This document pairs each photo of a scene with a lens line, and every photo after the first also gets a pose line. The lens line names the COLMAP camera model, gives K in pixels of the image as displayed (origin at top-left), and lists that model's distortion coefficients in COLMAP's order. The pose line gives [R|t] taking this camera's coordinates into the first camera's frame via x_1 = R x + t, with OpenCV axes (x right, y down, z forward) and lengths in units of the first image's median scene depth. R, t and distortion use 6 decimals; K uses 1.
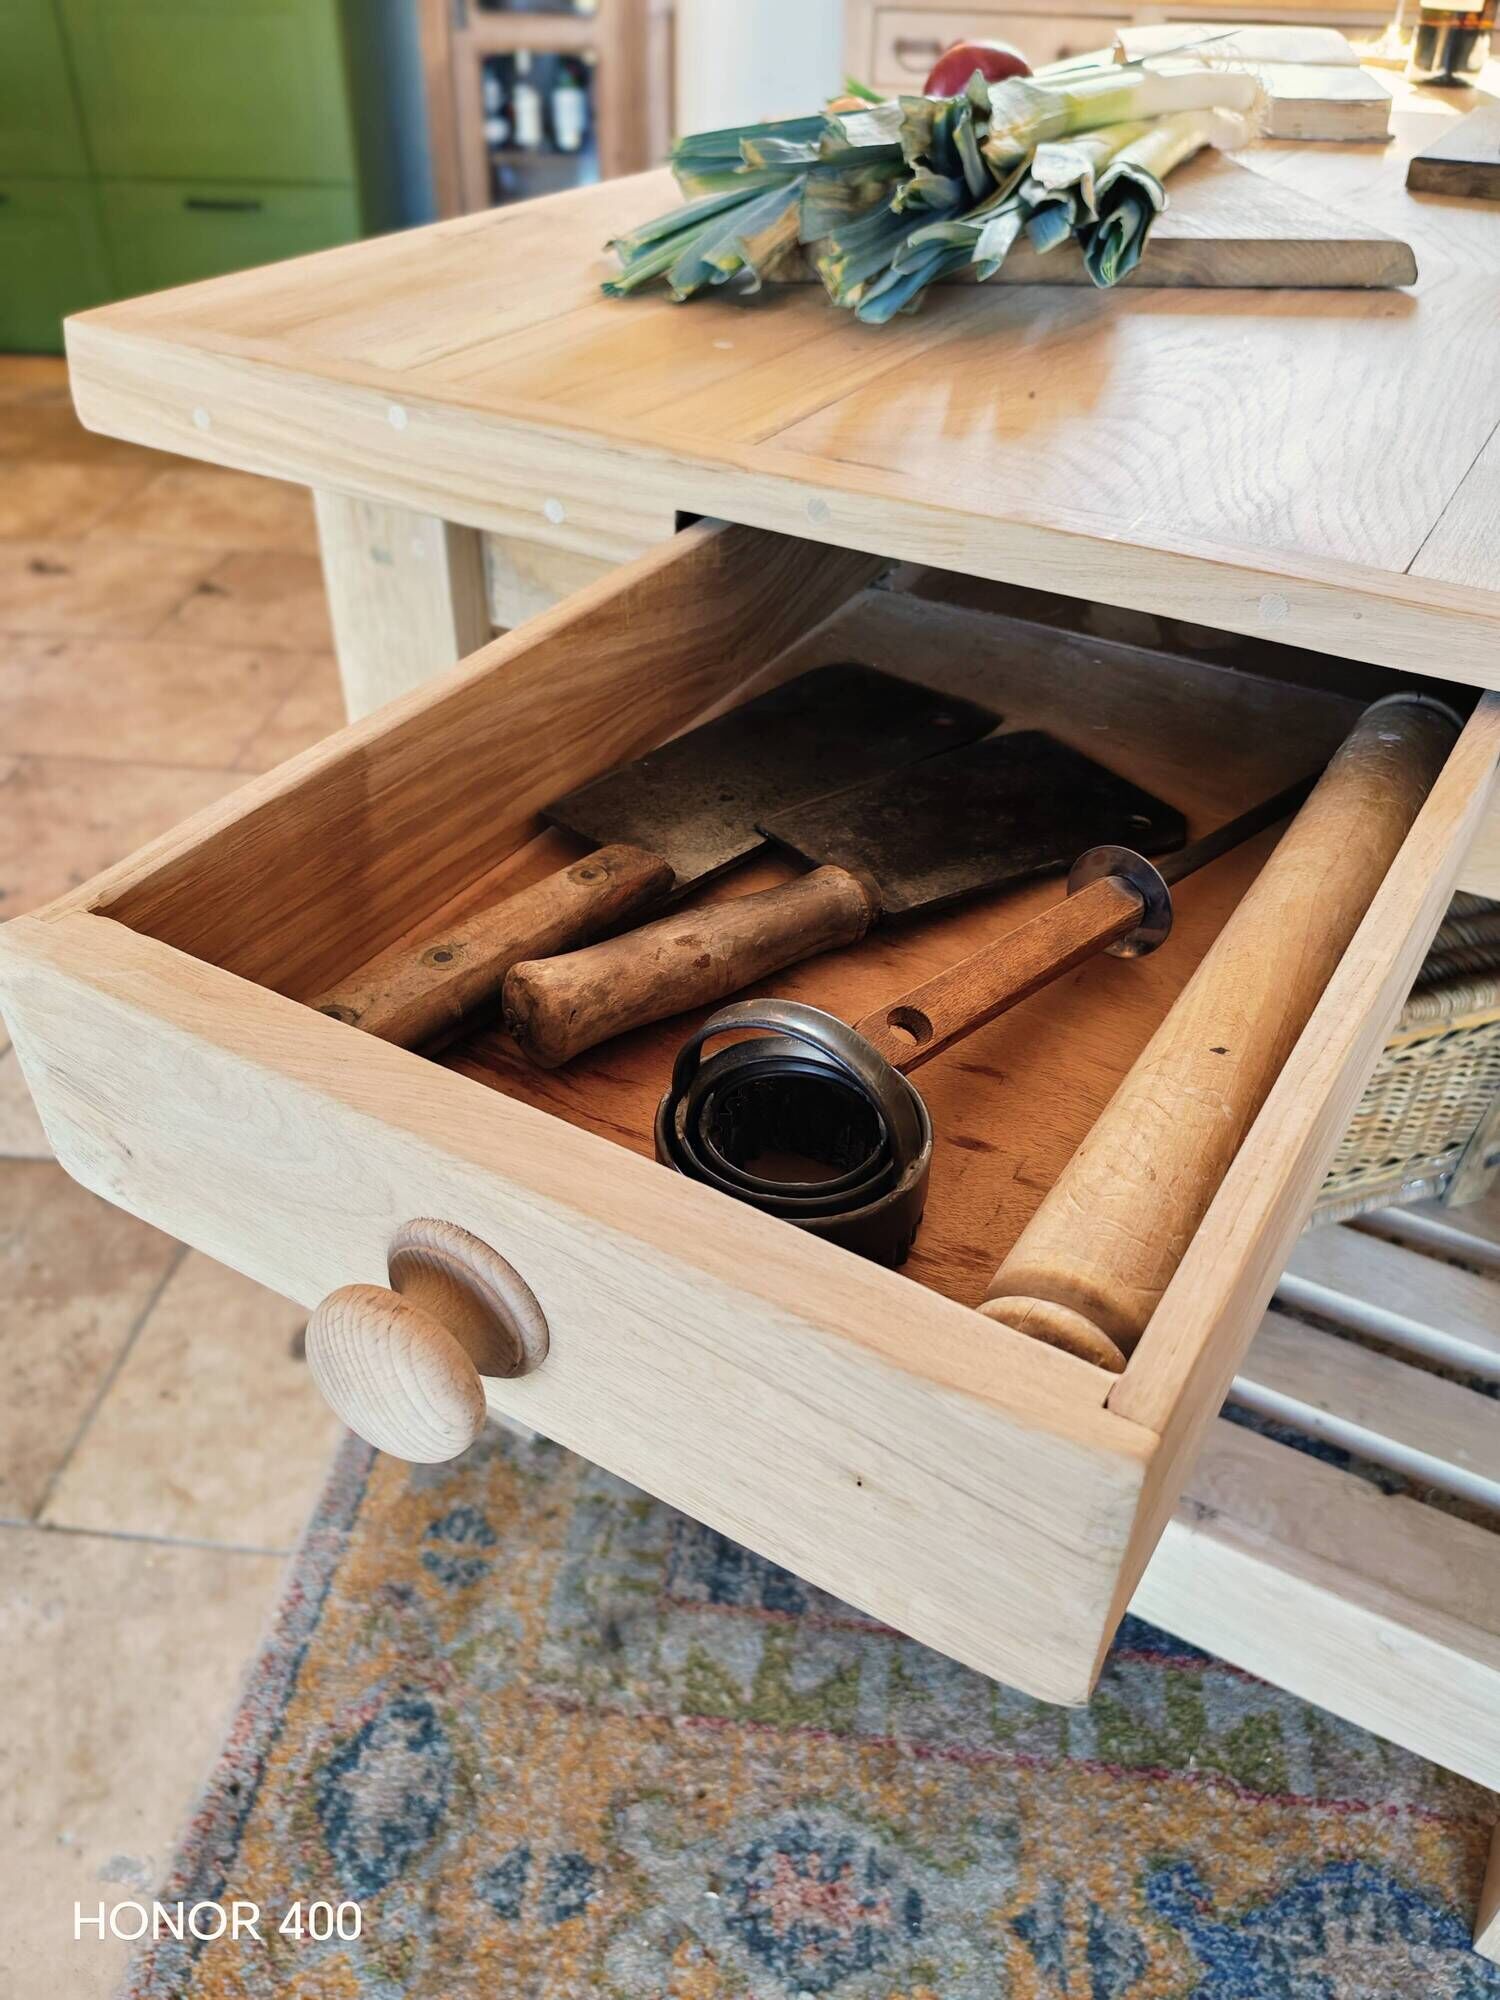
lens RADIAL K [[1540.0, 0, 745.6], [0, 1540.0, 995.0], [0, 0, 1]] dist [0.035393, -0.057924]
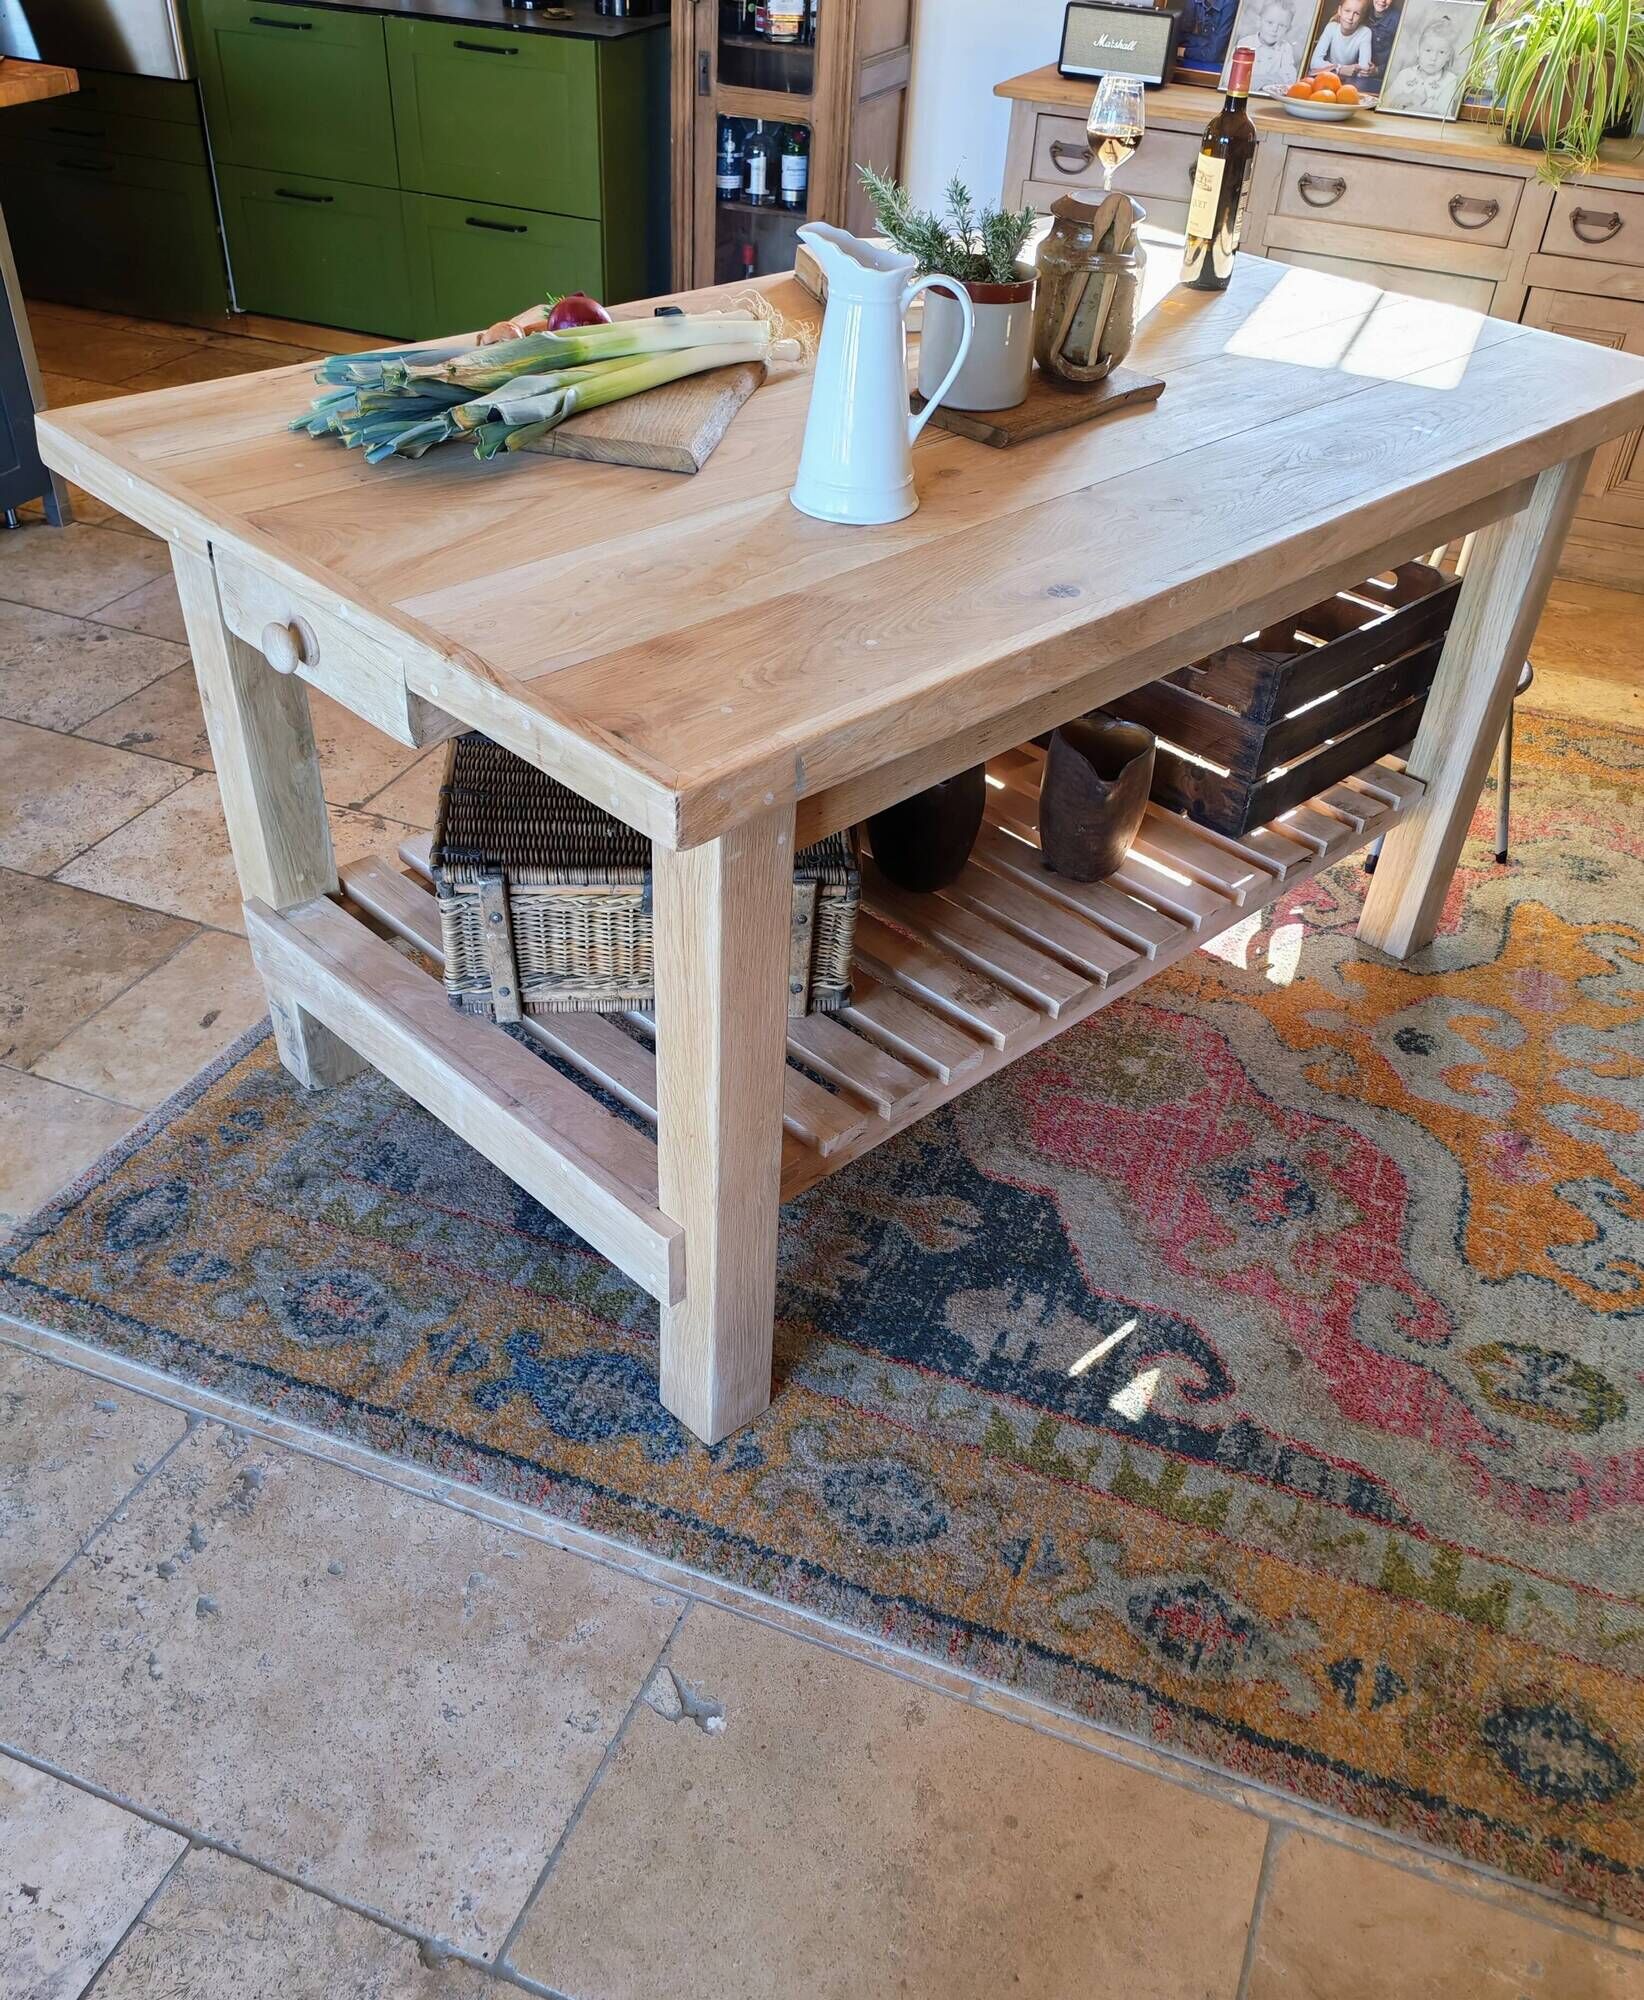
lens RADIAL K [[1675.7, 0, 834.2], [0, 1675.7, 1108.2], [0, 0, 1]] dist [0.107380, -0.163472]
pose [[0.965207, 0.191139, -0.178440, 0.894500], [-0.184636, 0.981402, 0.052527, 0.134055], [0.185161, -0.017753, 0.982548, -0.827562]]
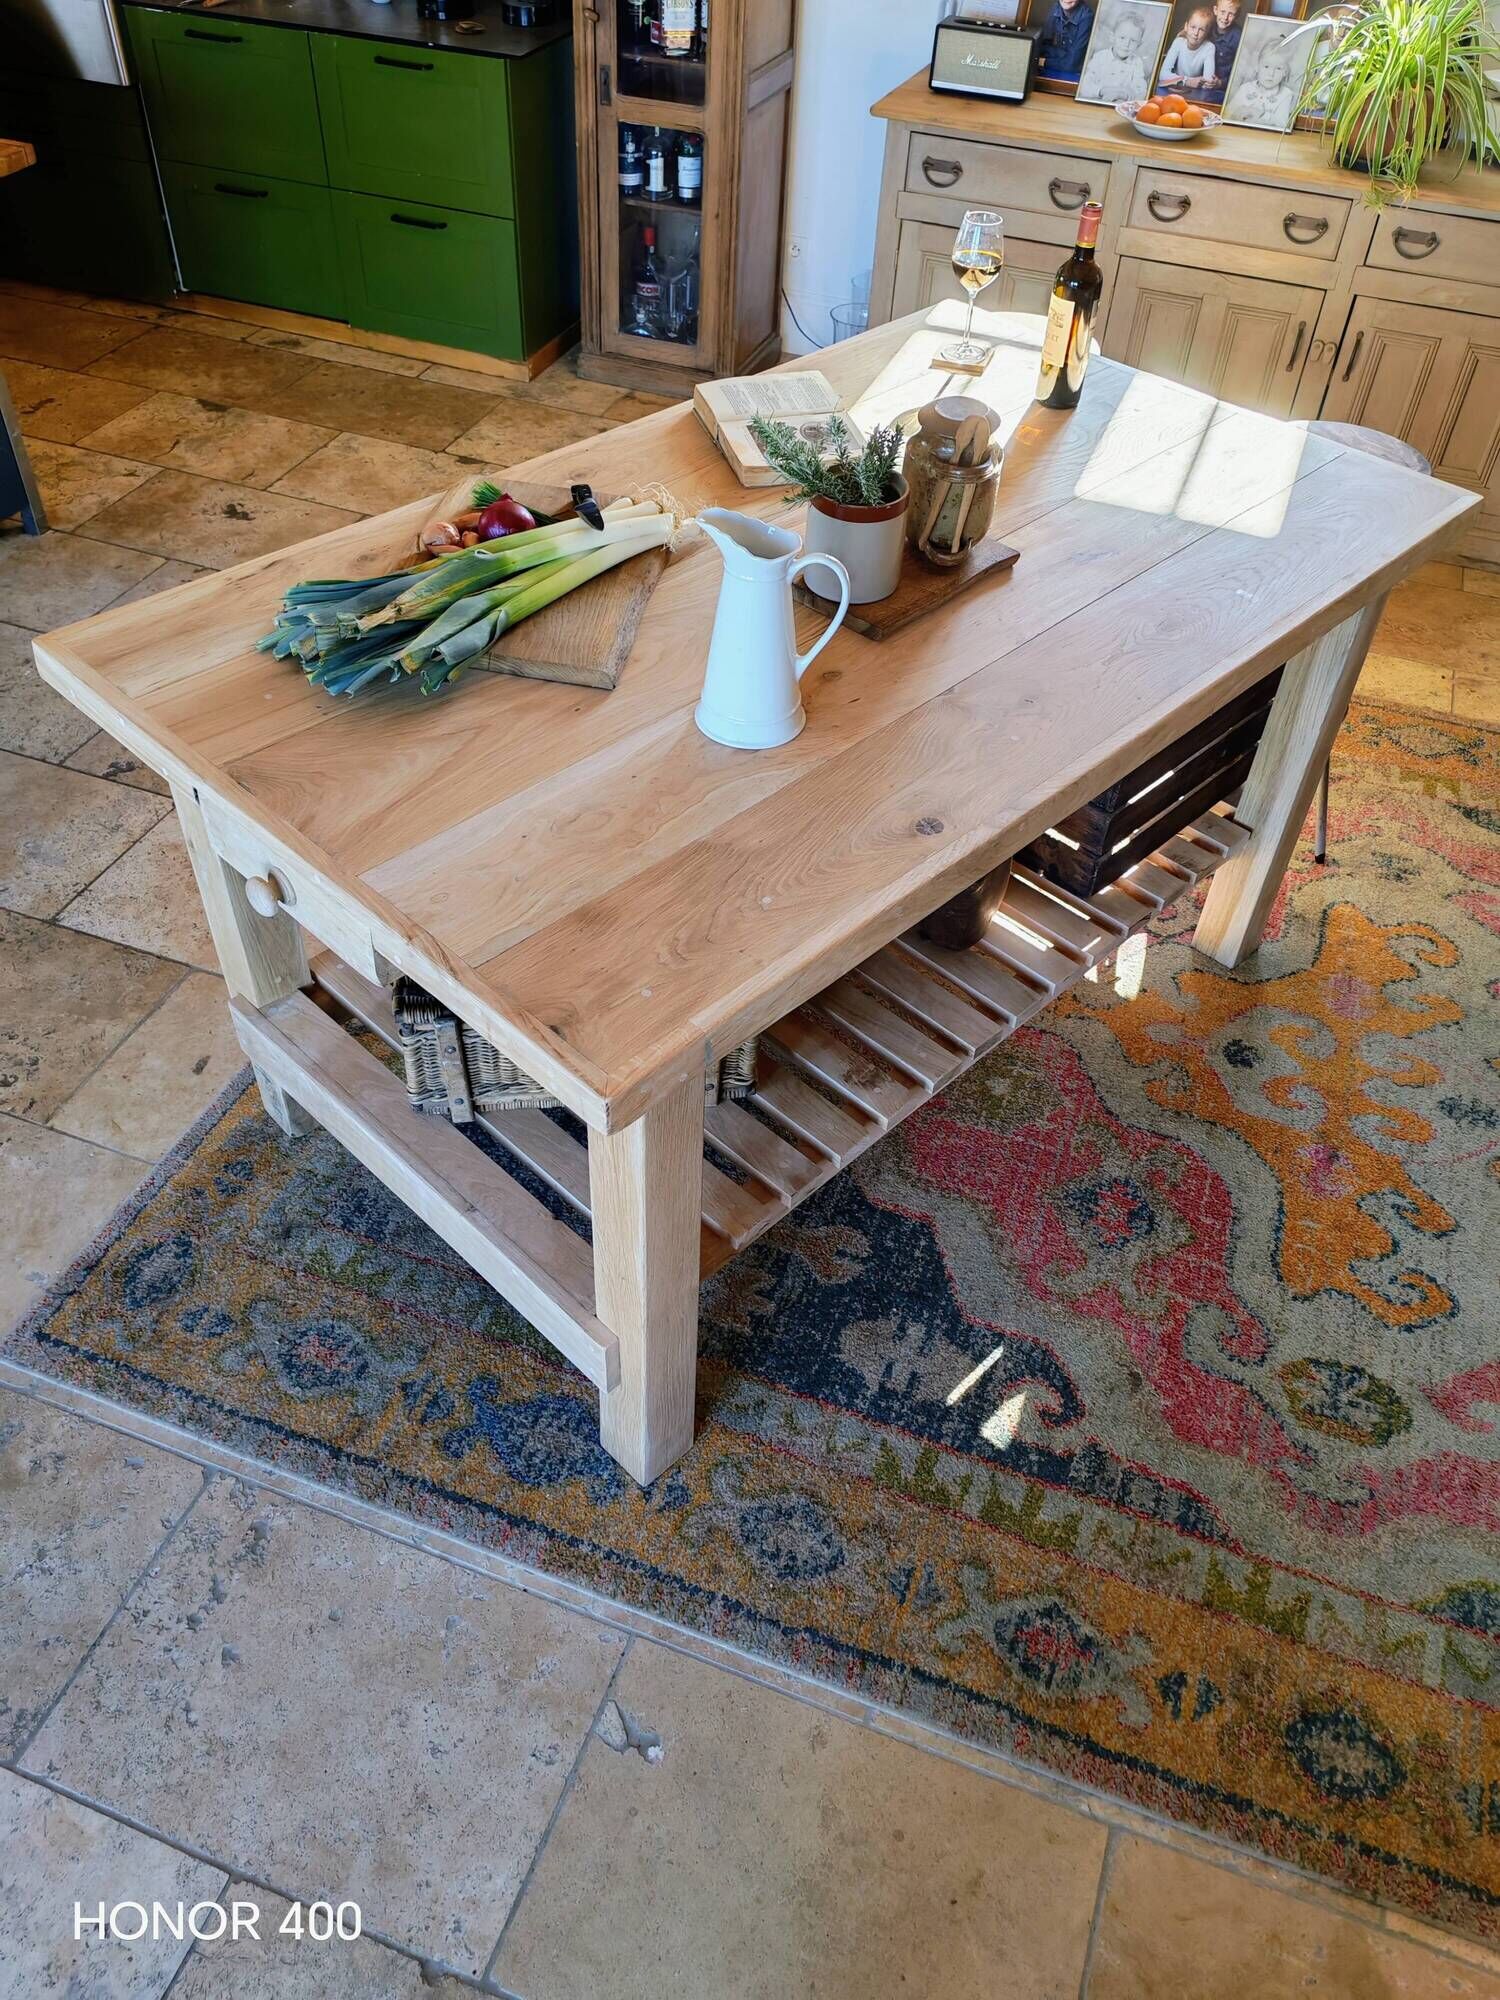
lens RADIAL K [[1504.2, 0, 756.8], [0, 1504.2, 985.2], [0, 0, 1]] dist [0.086502, -0.120831]
pose [[0.970248, 0.185556, -0.155525, 0.834987], [-0.167082, 0.978044, 0.124551, -0.278569], [0.175221, -0.094860, 0.979948, -0.892262]]
